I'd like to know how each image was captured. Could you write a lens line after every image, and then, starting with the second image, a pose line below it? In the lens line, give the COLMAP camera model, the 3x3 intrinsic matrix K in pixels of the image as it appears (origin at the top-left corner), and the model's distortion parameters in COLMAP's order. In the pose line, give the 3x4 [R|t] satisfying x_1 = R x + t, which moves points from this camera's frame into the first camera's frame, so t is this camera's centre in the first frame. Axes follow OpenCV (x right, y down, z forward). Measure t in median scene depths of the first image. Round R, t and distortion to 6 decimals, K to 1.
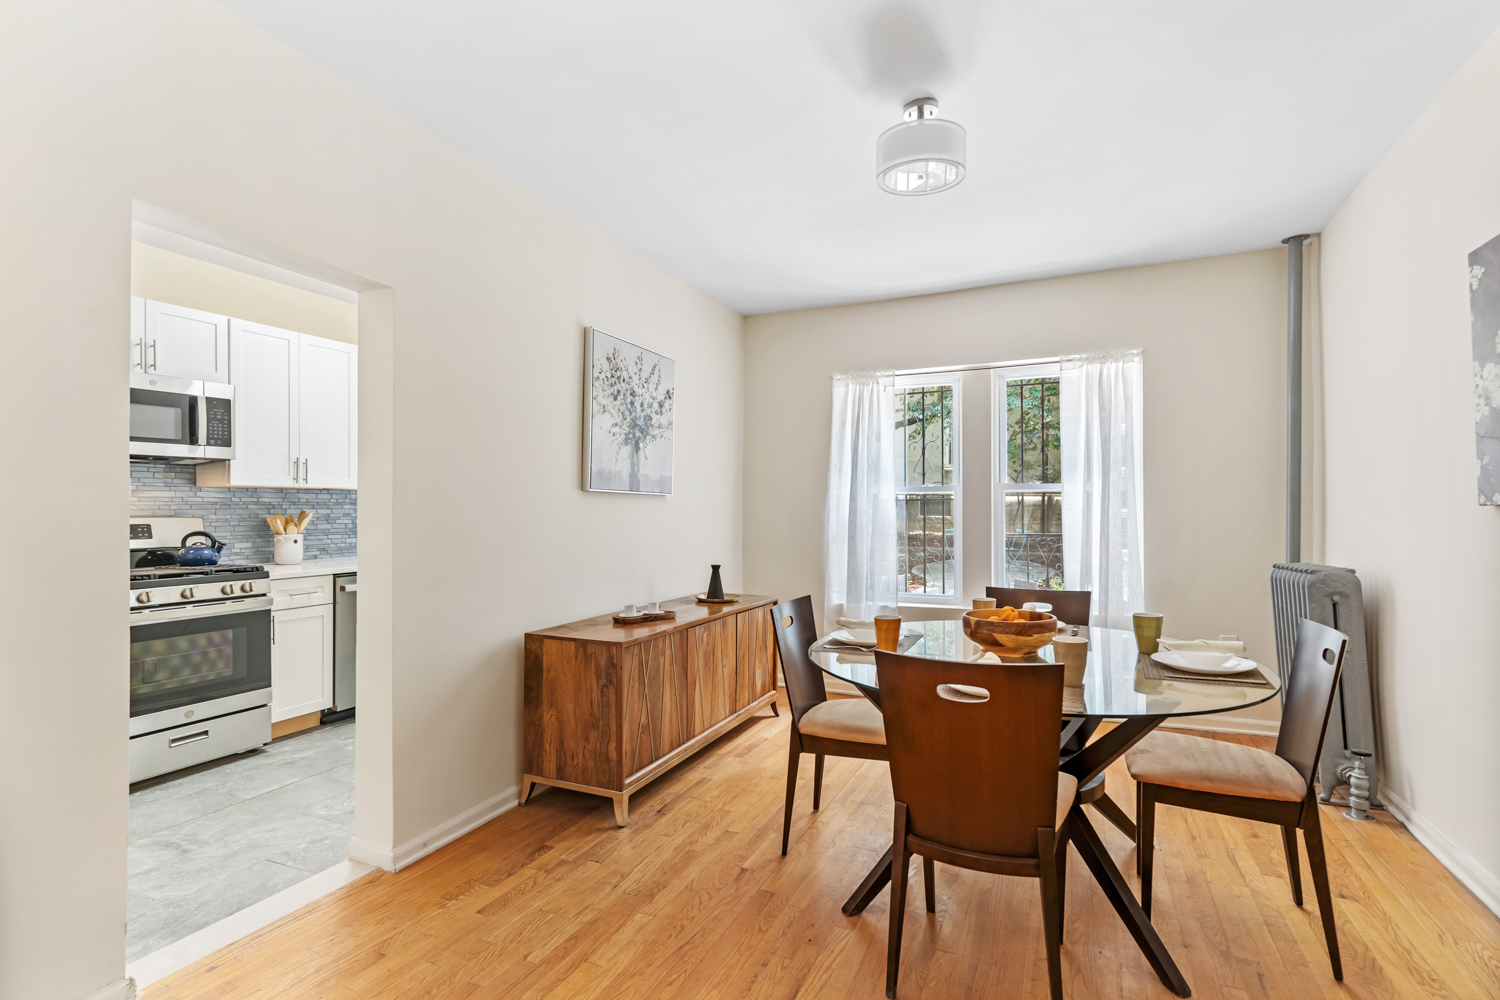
lens RADIAL K [[714.0, 0, 751.7], [0, 714.0, 504.9], [0, 0, 1]] dist [-0.004792, 0.002149]
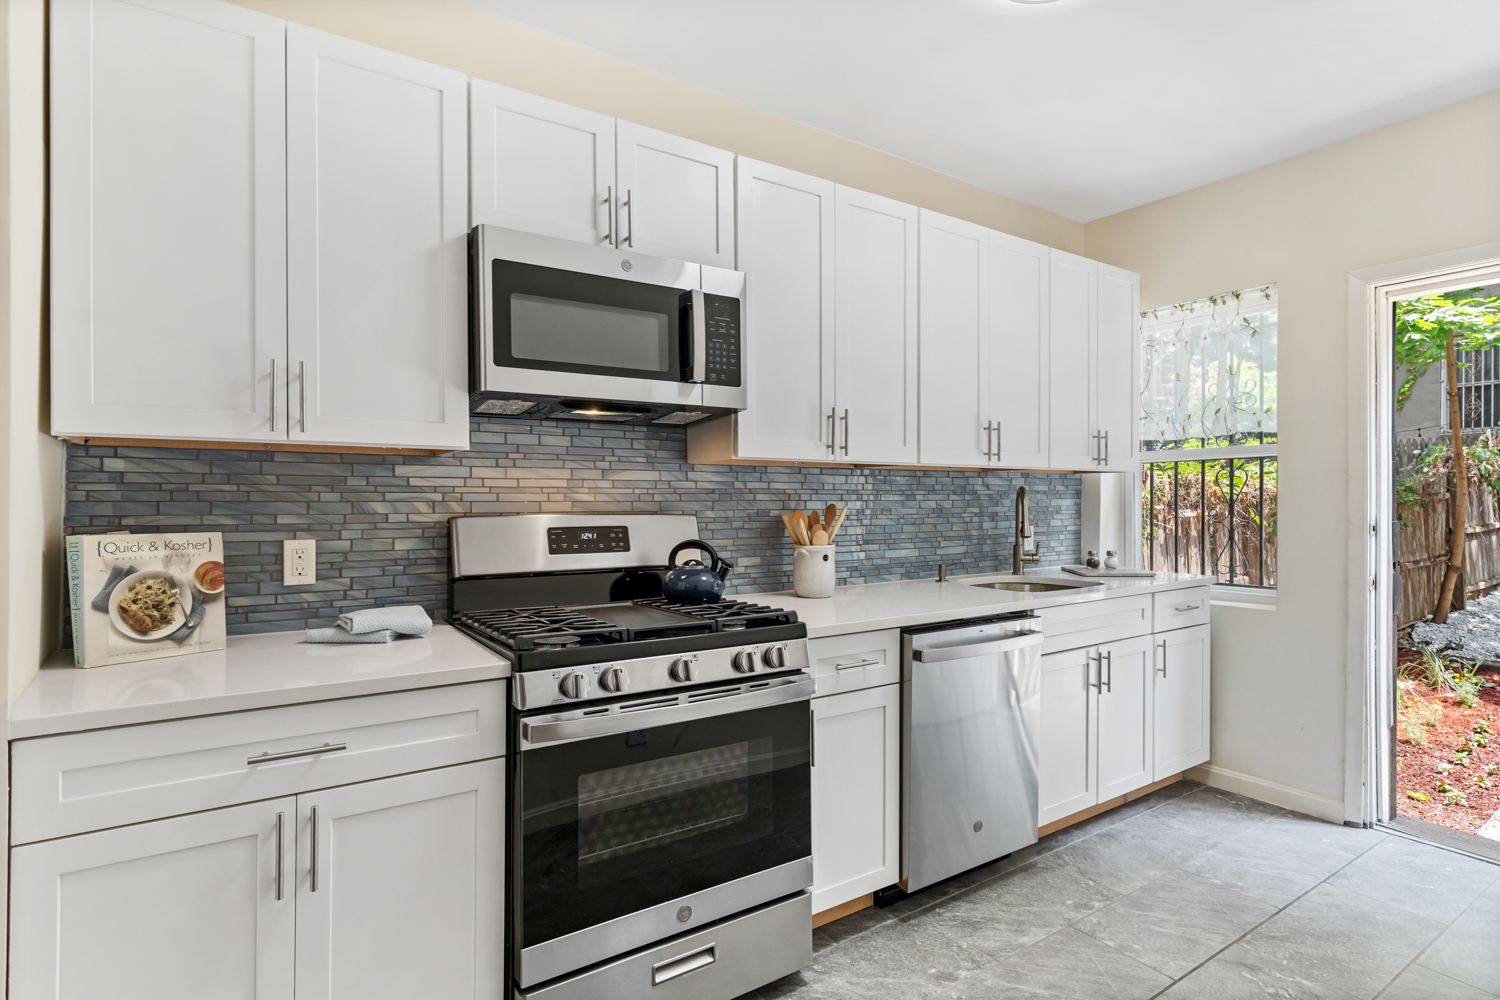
lens RADIAL K [[766.6, 0, 749.6], [0, 766.6, 502.7], [0, 0, 1]] dist [0.001920, -0.000021]
pose [[0.845844, -0.000801, -0.533430, -0.416065], [0.003445, 0.999986, 0.003961, 0.005227], [0.533419, -0.005188, 0.845835, 0.512869]]
